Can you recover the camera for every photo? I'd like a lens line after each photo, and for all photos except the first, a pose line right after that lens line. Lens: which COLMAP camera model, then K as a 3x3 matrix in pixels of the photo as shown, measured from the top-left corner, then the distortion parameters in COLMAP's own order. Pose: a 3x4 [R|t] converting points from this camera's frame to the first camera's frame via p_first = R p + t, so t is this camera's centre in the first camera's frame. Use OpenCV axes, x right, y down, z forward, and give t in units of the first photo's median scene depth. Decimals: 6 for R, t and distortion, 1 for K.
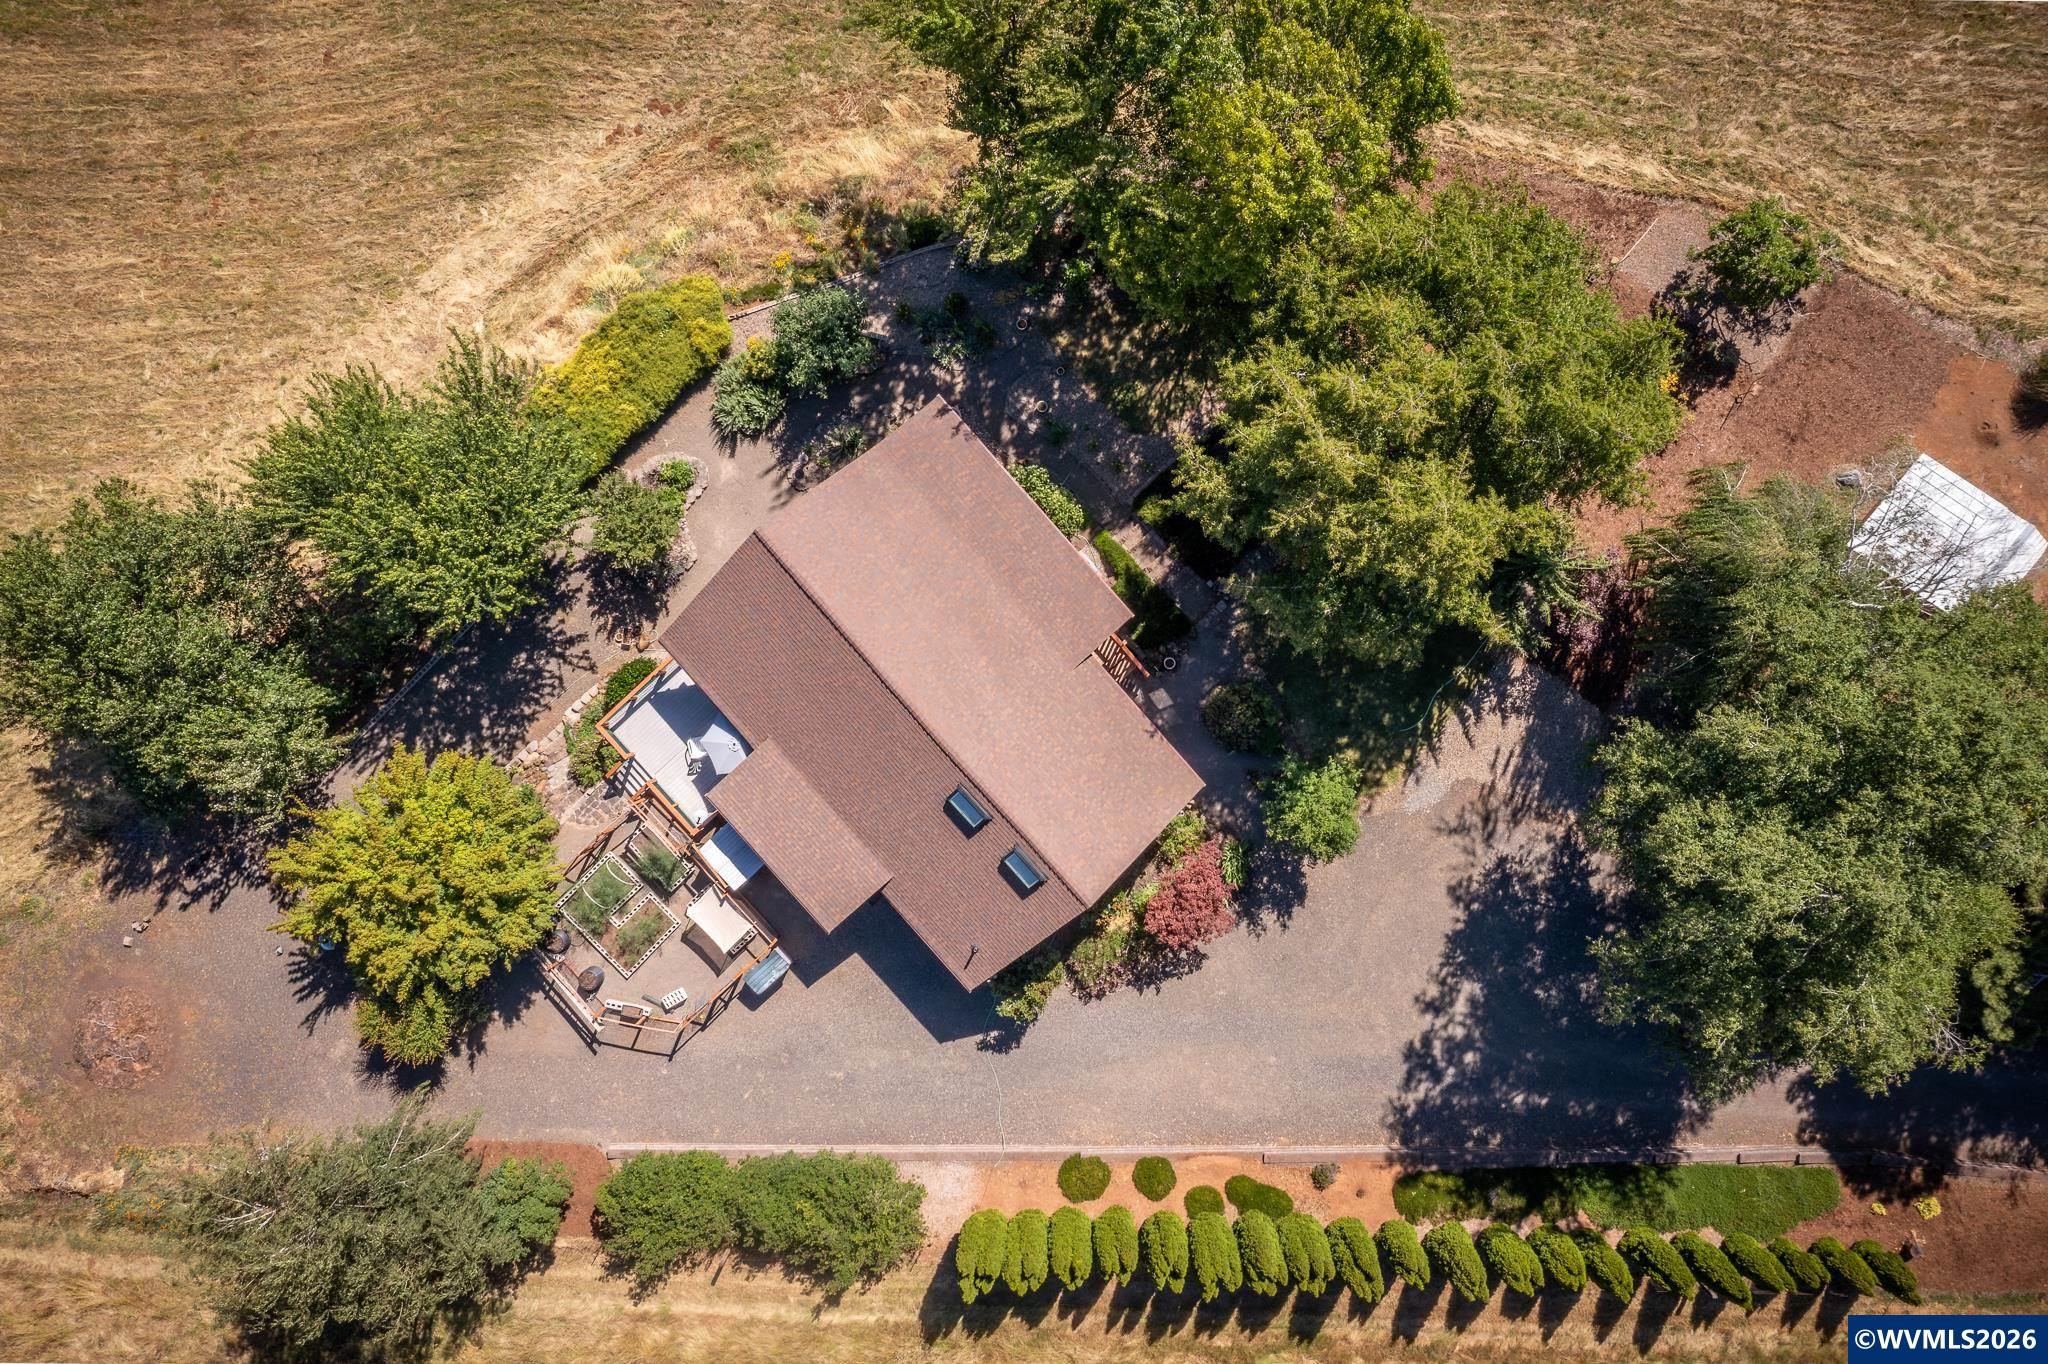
lens RADIAL K [[1636.2, 0, 1025.2], [0, 1636.2, 582.6], [0, 0, 1]] dist [-0.015386, -0.010904]
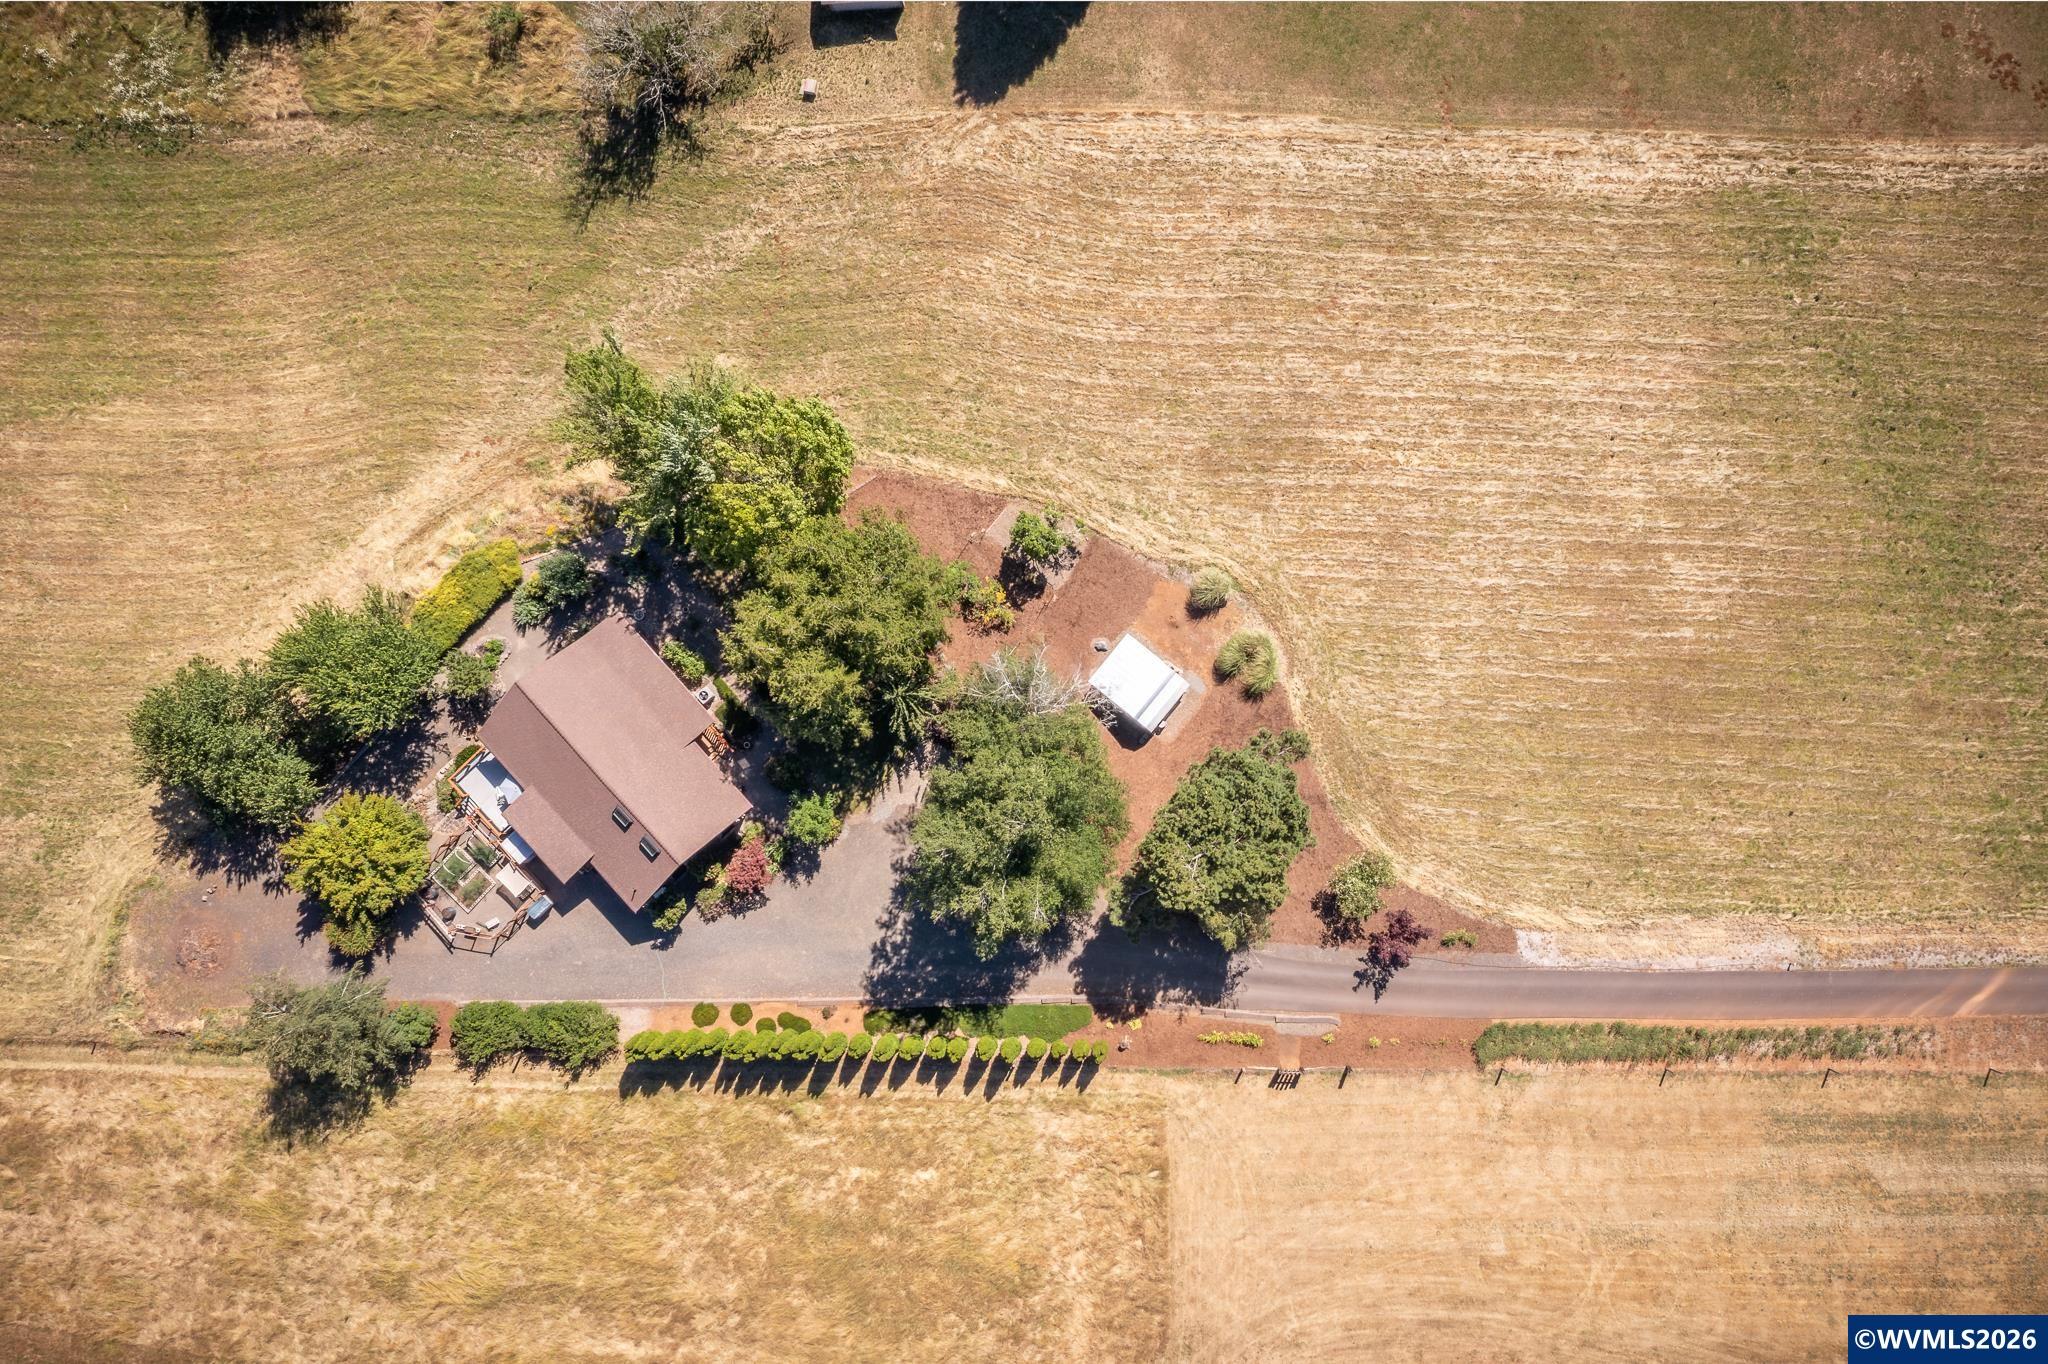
lens RADIAL K [[1627.6, 0, 999.8], [0, 1627.6, 676.2], [0, 0, 1]] dist [-0.013492, -0.007392]
pose [[0.999908, -0.008458, -0.010596, 0.403131], [0.008514, 0.999950, 0.005251, -0.038785], [0.010551, -0.005341, 0.999930, -0.896009]]
